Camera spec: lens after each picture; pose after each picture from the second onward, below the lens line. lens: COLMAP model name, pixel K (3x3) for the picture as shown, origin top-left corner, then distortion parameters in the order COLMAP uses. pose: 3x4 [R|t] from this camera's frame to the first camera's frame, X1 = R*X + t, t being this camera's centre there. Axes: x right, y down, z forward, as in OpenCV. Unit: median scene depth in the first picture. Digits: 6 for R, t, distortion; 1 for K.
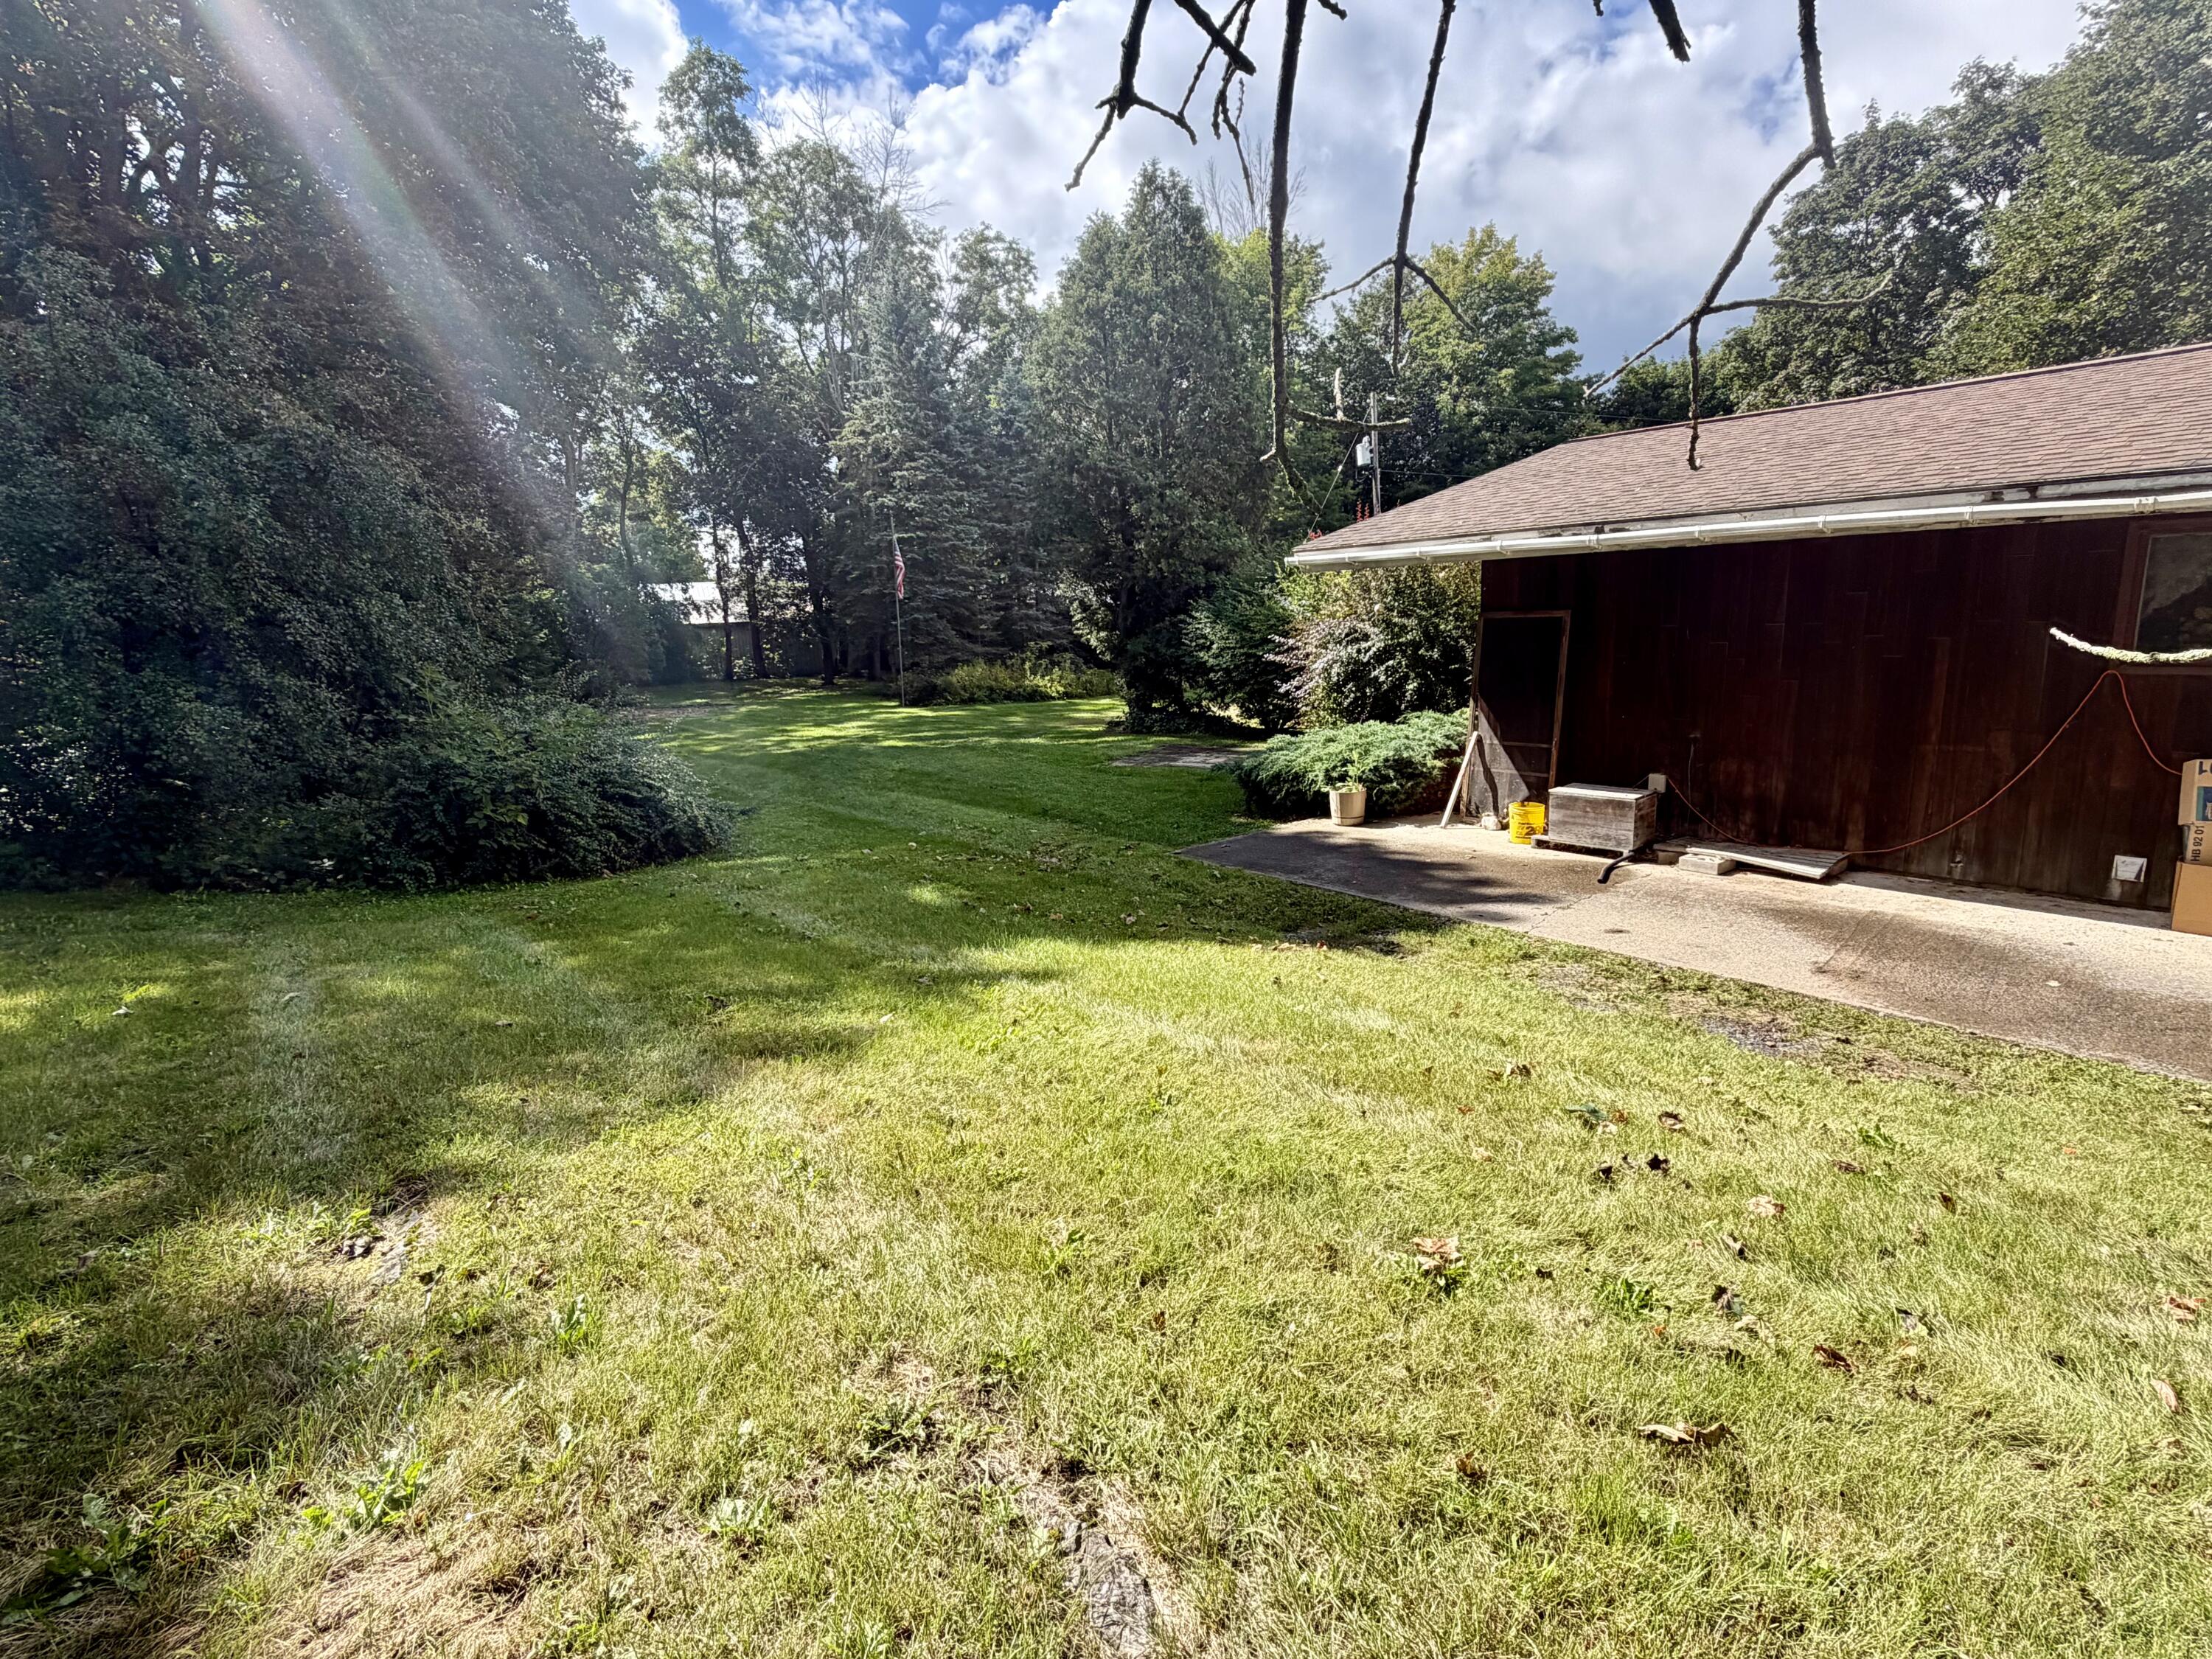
lens RADIAL K [[1085.6, 0, 1100.5], [0, 1085.6, 822.8], [0, 0, 1]] dist [0.000185, 0.000578]
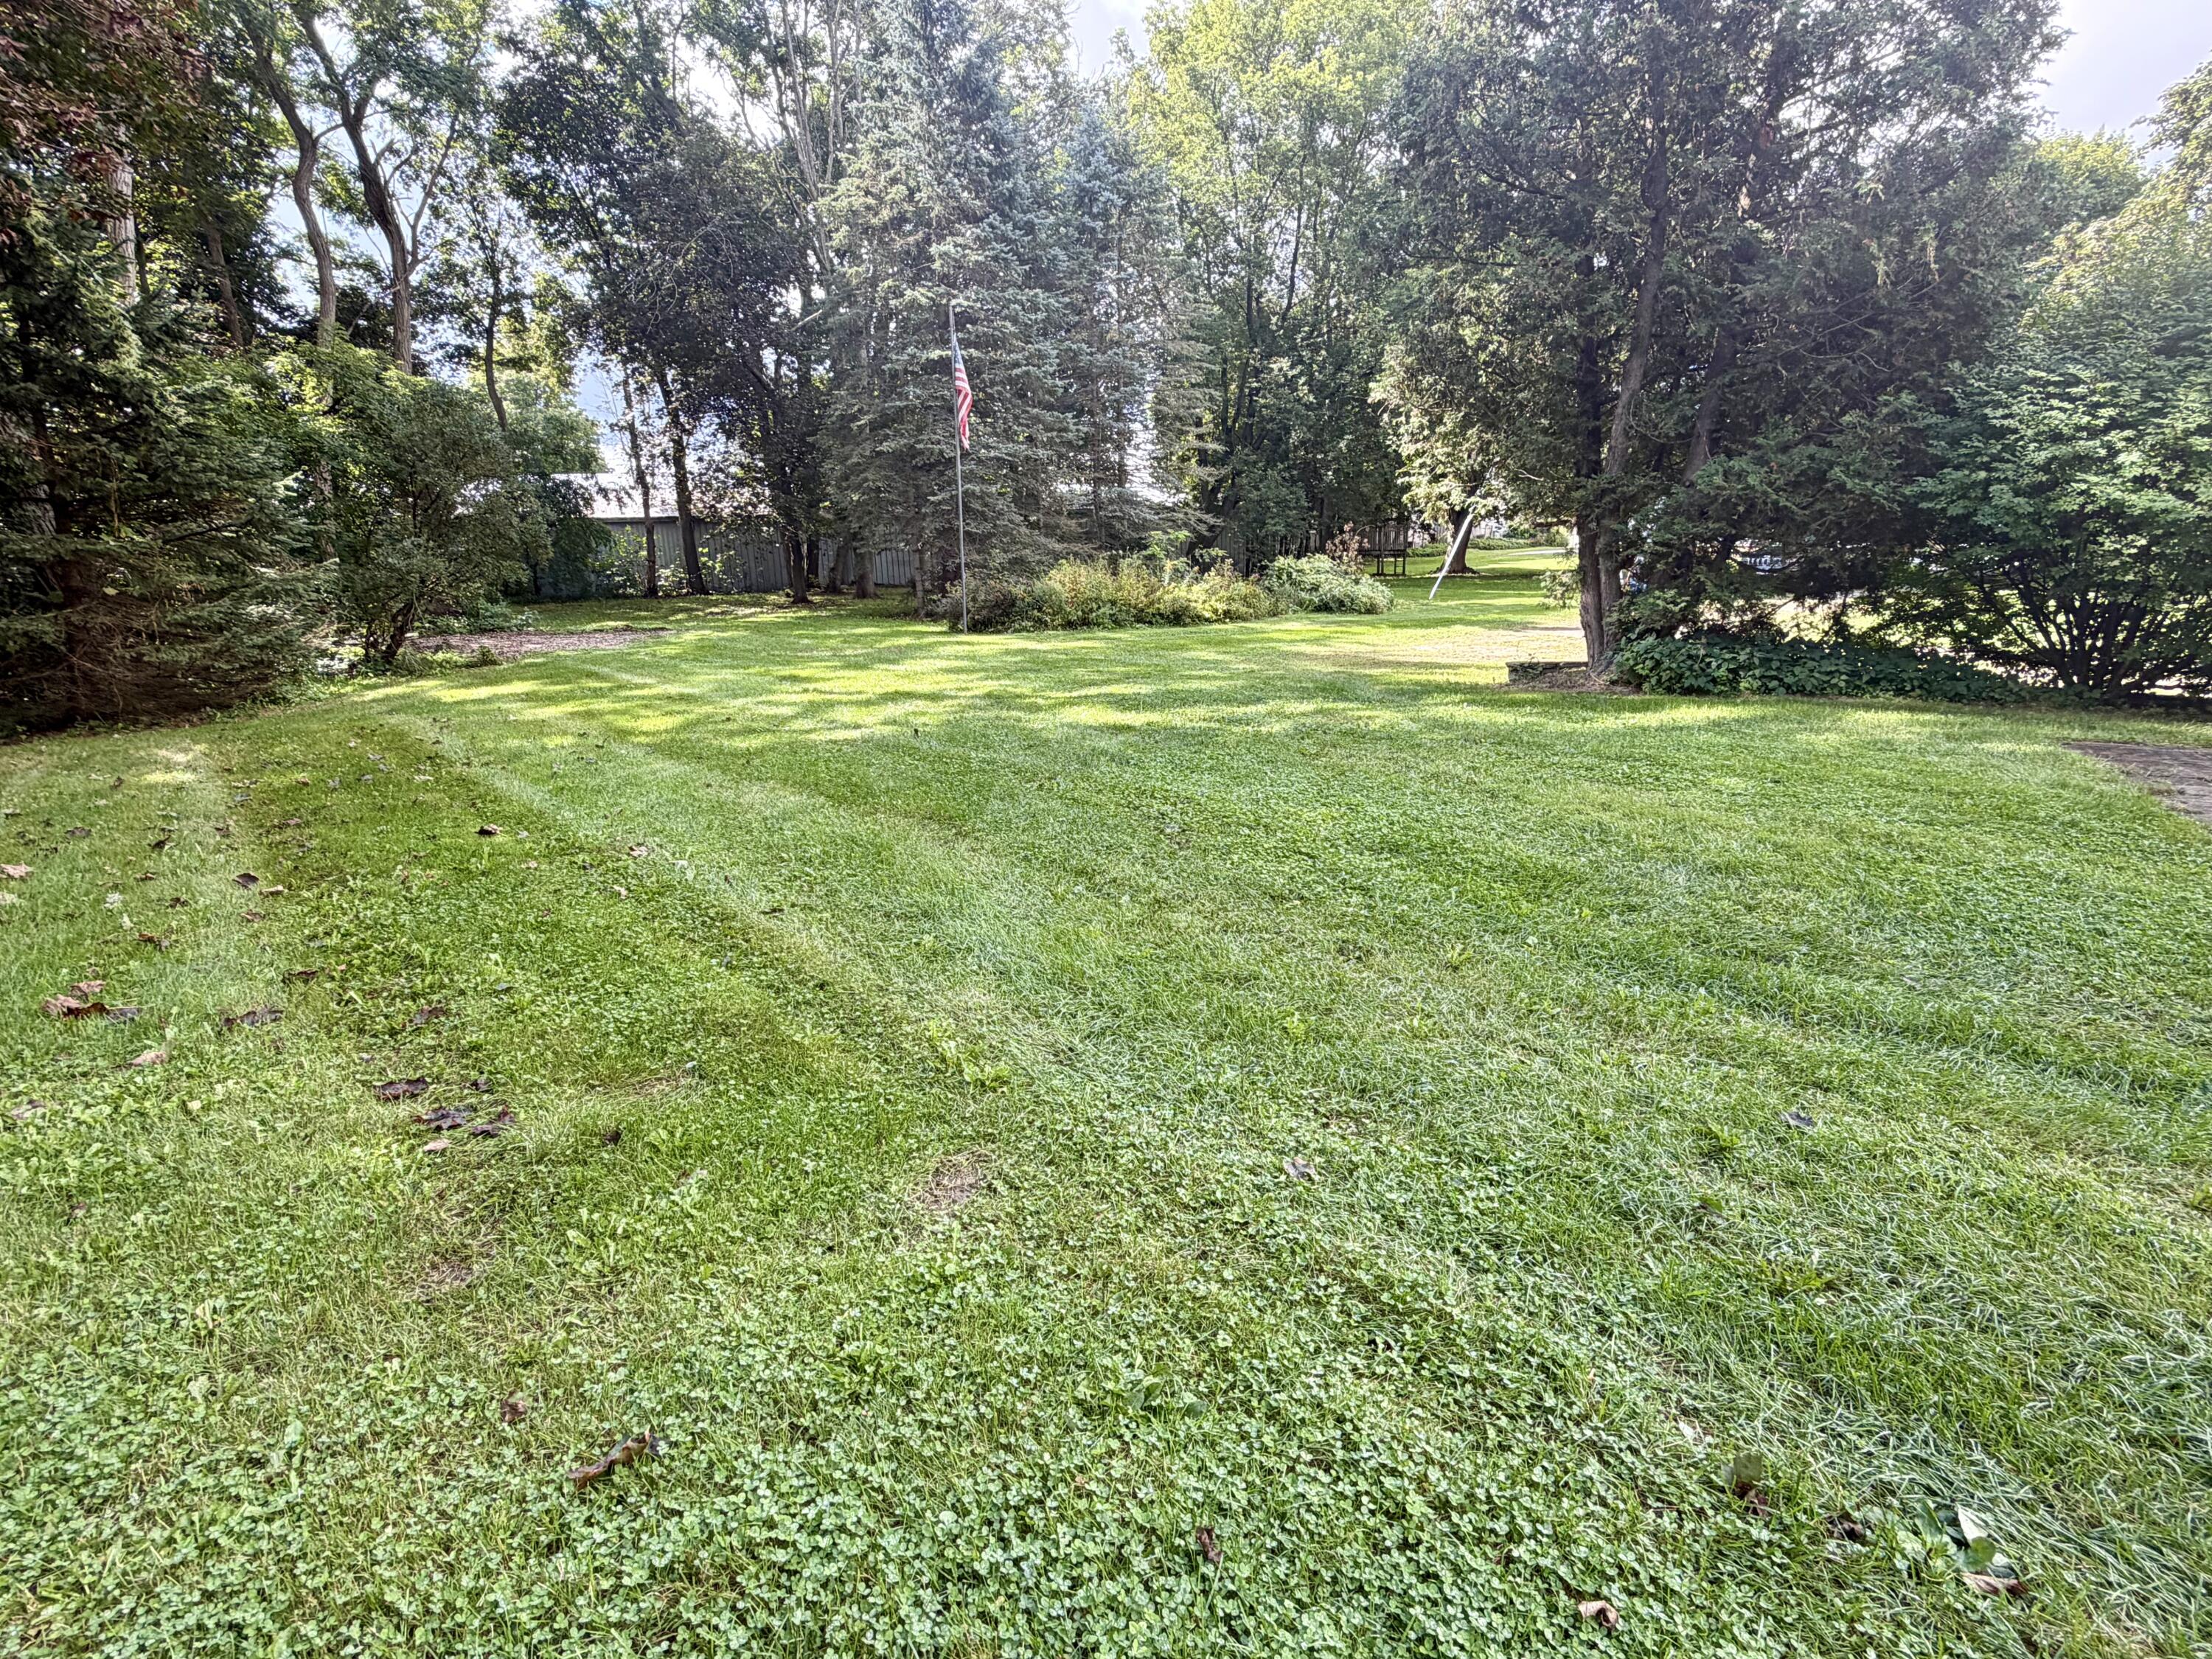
lens RADIAL K [[1085.6, 0, 1113.4], [0, 1085.6, 836.6], [0, 0, 1]] dist [0.000185, 0.000578]
pose [[0.996791, -0.007263, 0.079713, -0.099733], [0.001527, 0.997419, 0.071785, -0.024651], [-0.080029, -0.071433, 0.994230, 0.256975]]
